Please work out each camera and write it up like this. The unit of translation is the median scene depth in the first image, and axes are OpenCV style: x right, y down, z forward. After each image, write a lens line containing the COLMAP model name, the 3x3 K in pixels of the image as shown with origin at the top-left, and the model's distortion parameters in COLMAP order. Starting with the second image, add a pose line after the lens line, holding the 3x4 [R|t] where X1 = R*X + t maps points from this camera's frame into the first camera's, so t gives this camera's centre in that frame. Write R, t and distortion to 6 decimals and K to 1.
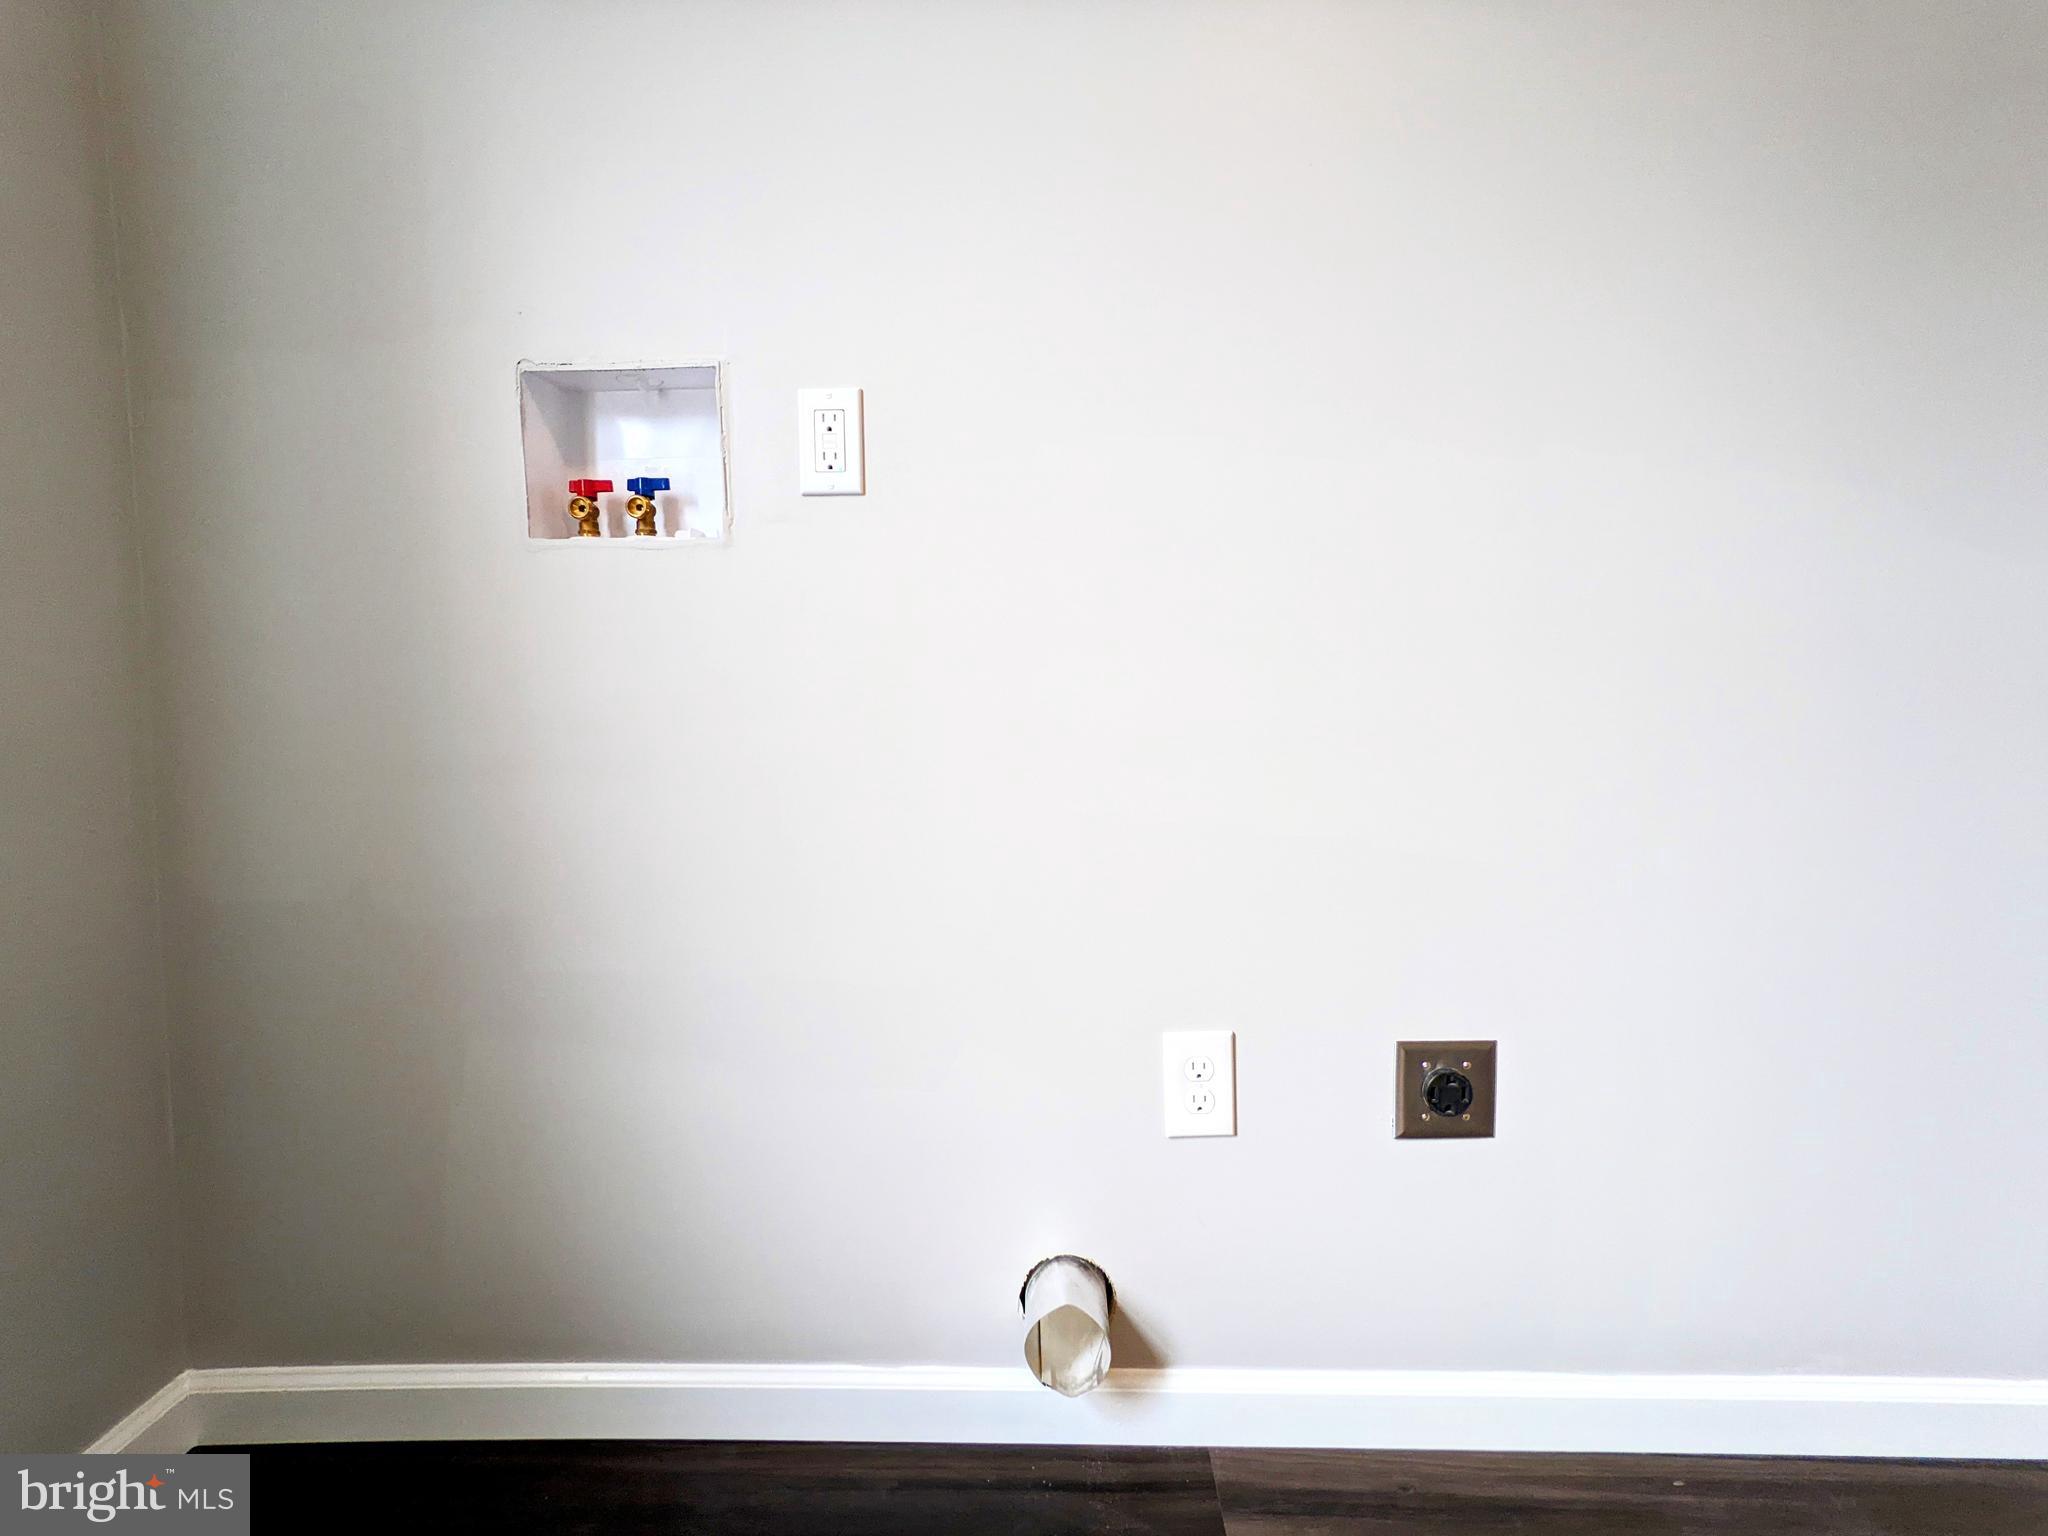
lens RADIAL K [[968.2, 0, 1030.5], [0, 968.2, 762.3], [0, 0, 1]] dist [-0.001467, -0.000676]
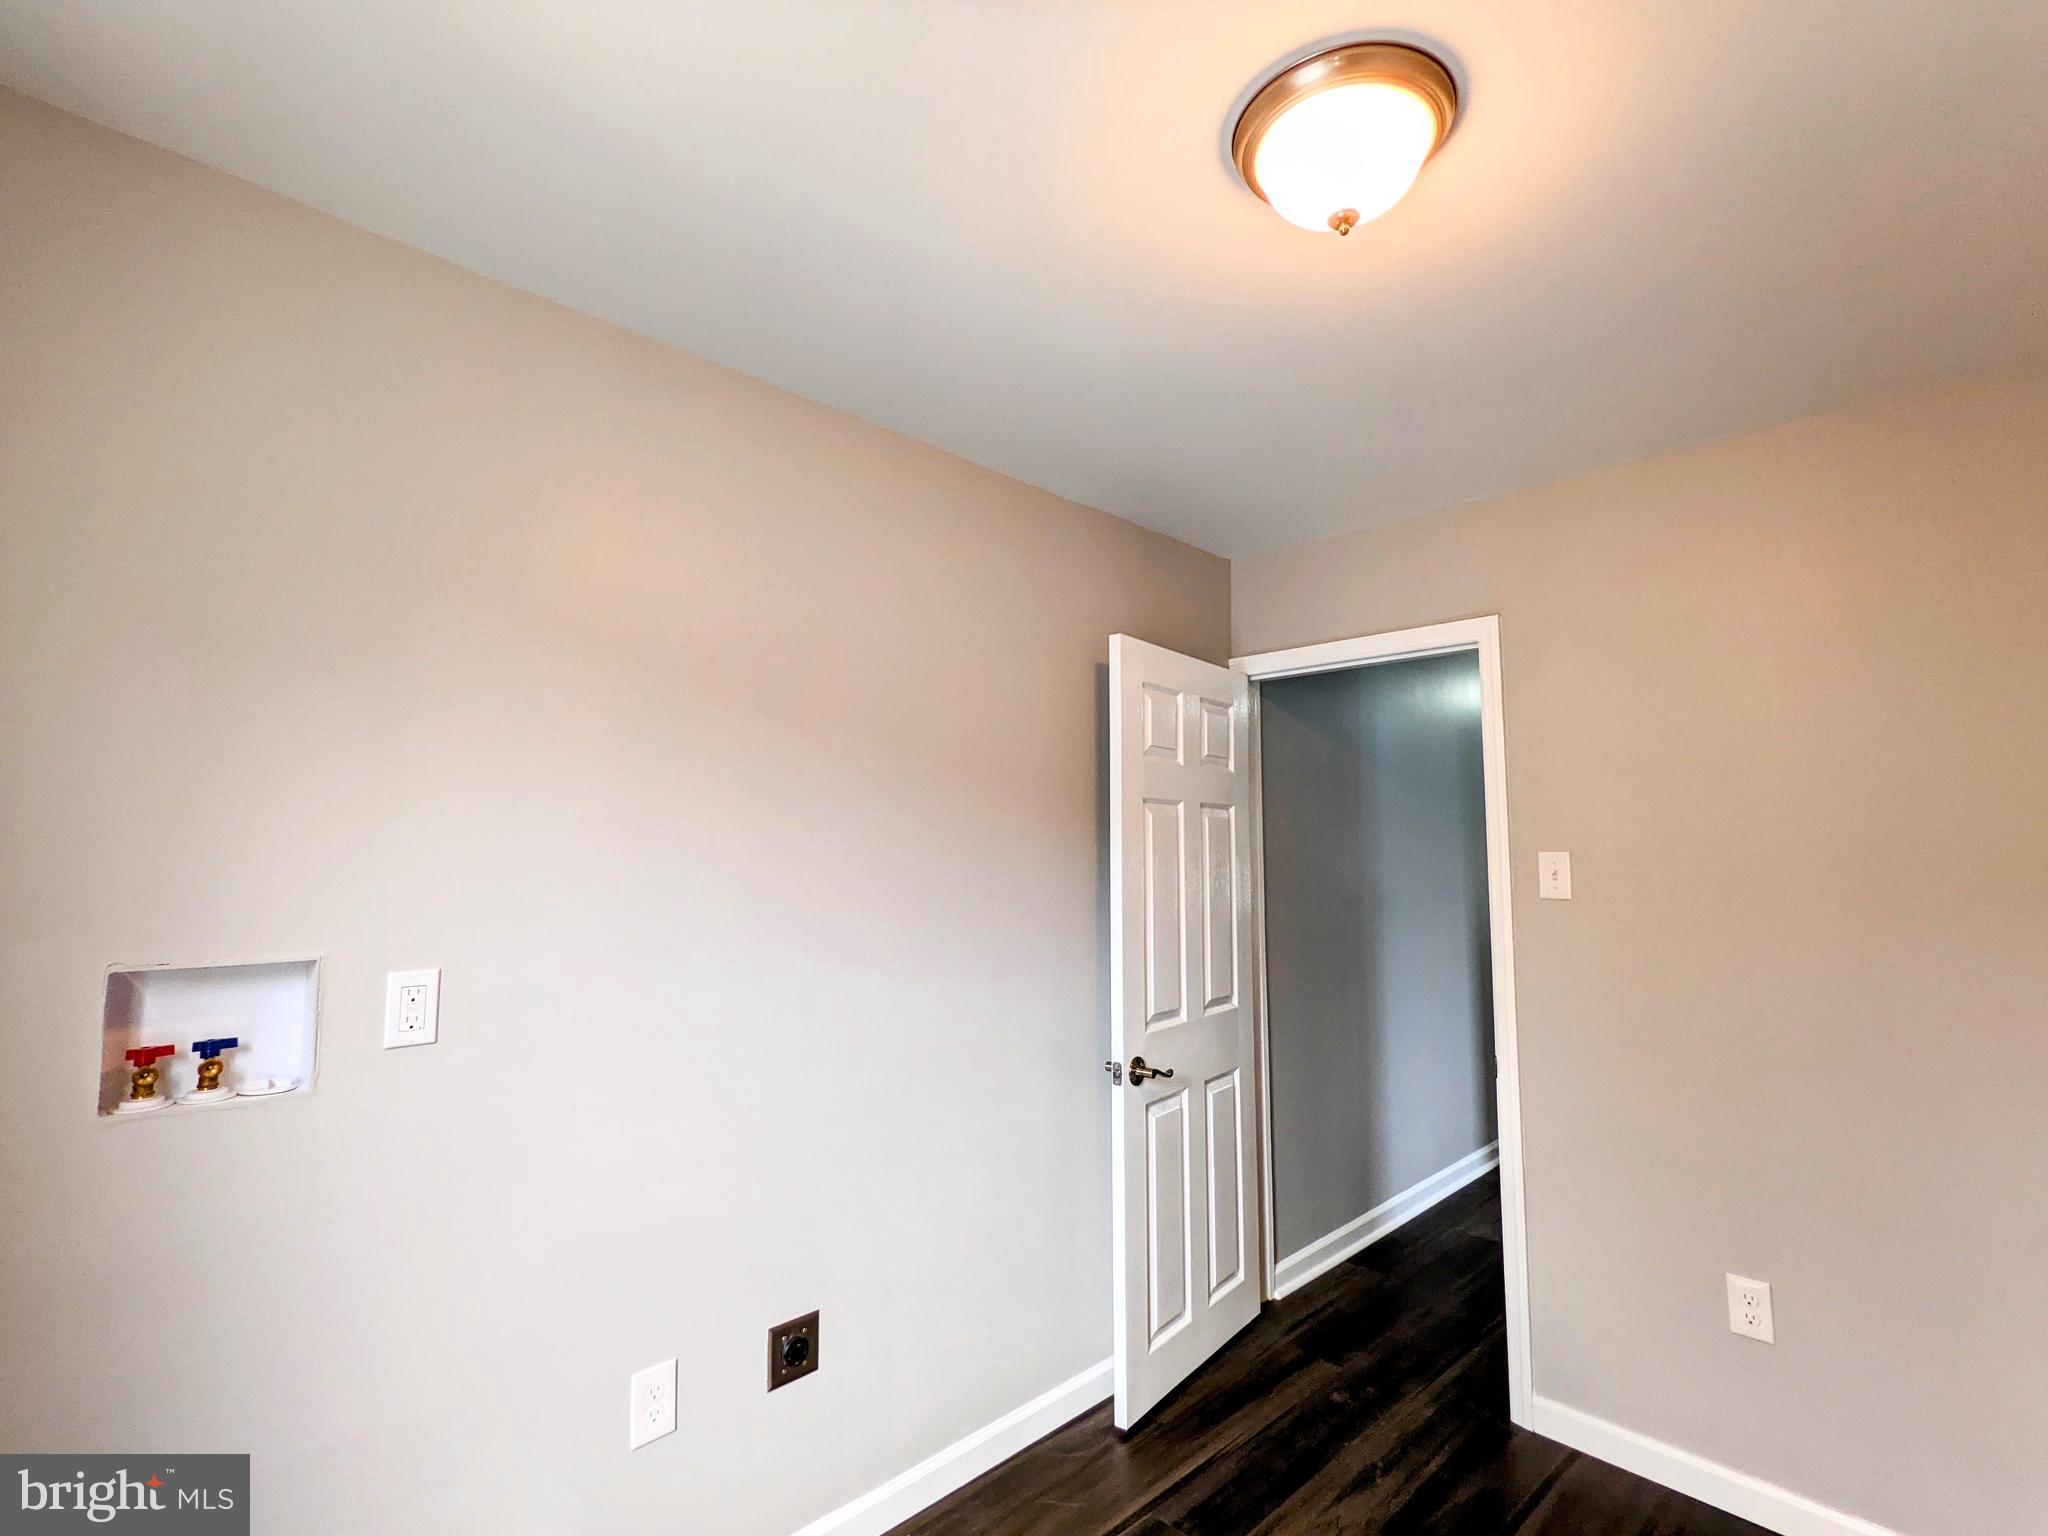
lens RADIAL K [[968.2, 0, 1025.3], [0, 968.2, 772.0], [0, 0, 1]] dist [-0.001467, -0.000676]
pose [[0.687838, 0.073592, 0.722124, -0.604972], [0.048785, 0.987911, -0.147147, -0.403061], [-0.724223, 0.136442, 0.675933, -0.599109]]
